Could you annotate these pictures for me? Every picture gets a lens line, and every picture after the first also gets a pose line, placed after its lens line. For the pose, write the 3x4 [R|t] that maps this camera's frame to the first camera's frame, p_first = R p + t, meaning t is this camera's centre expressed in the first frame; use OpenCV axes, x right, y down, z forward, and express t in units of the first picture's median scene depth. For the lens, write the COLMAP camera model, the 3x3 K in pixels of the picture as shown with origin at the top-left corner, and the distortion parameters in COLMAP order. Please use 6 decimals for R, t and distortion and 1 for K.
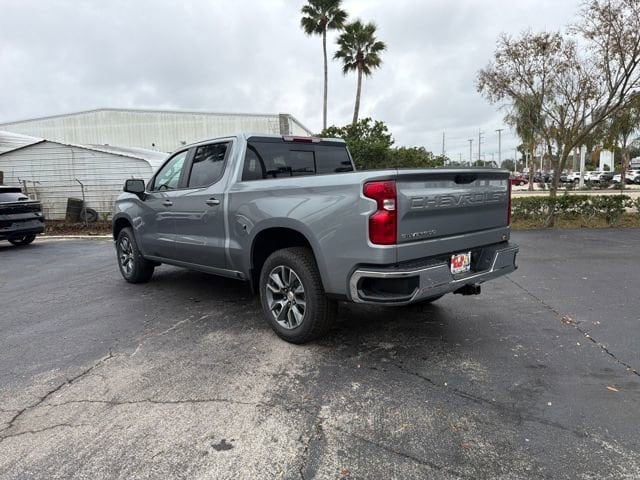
lens RADIAL K [[451.2, 0, 315.2], [0, 451.2, 238.8], [0, 0, 1]] dist [0.048868, -0.061124]
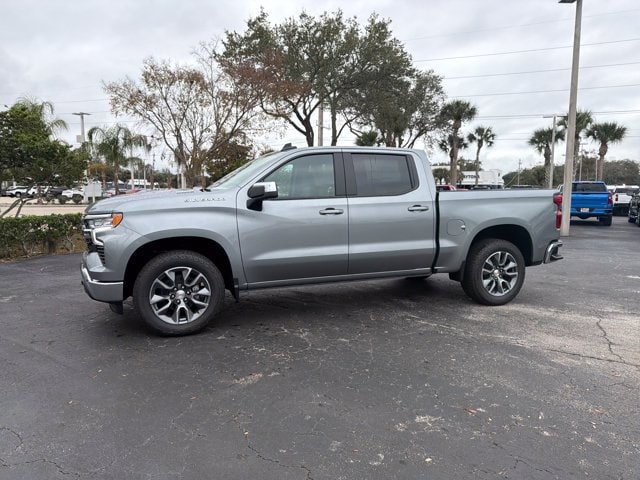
lens RADIAL K [[451.2, 0, 315.0], [0, 451.2, 231.3], [0, 0, 1]] dist [0.048868, -0.061124]
pose [[0.370790, -0.045630, 0.927595, -1.322811], [0.091525, 0.995726, 0.012396, -0.062491], [-0.924196, 0.080302, 0.373381, 0.811233]]
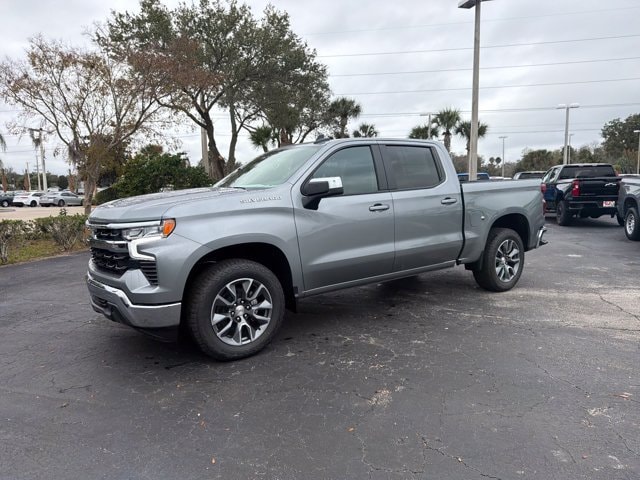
lens RADIAL K [[451.2, 0, 314.8], [0, 451.2, 240.5], [0, 0, 1]] dist [0.048868, -0.061124]
pose [[0.108792, -0.084719, 0.990448, -1.332163], [0.135143, 0.988372, 0.069697, -0.106373], [-0.984835, 0.126270, 0.118976, 1.179975]]
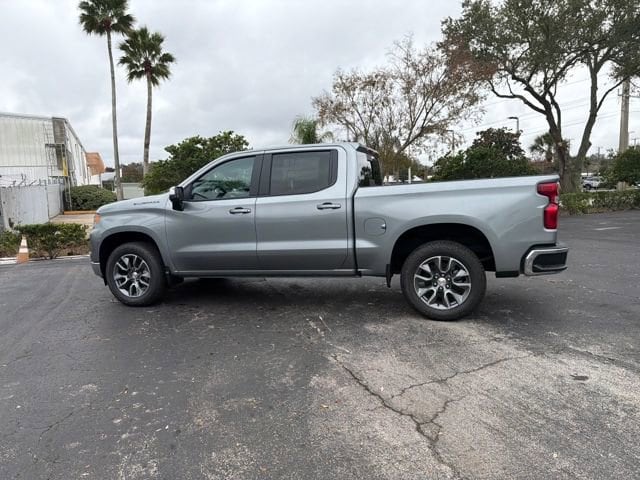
lens RADIAL K [[451.2, 0, 314.7], [0, 451.2, 236.9], [0, 0, 1]] dist [0.048868, -0.061124]
pose [[0.857667, -0.052927, 0.511475, -0.780636], [0.071879, 0.997263, -0.017335, 0.005058], [-0.509157, 0.051632, 0.859124, 0.115463]]
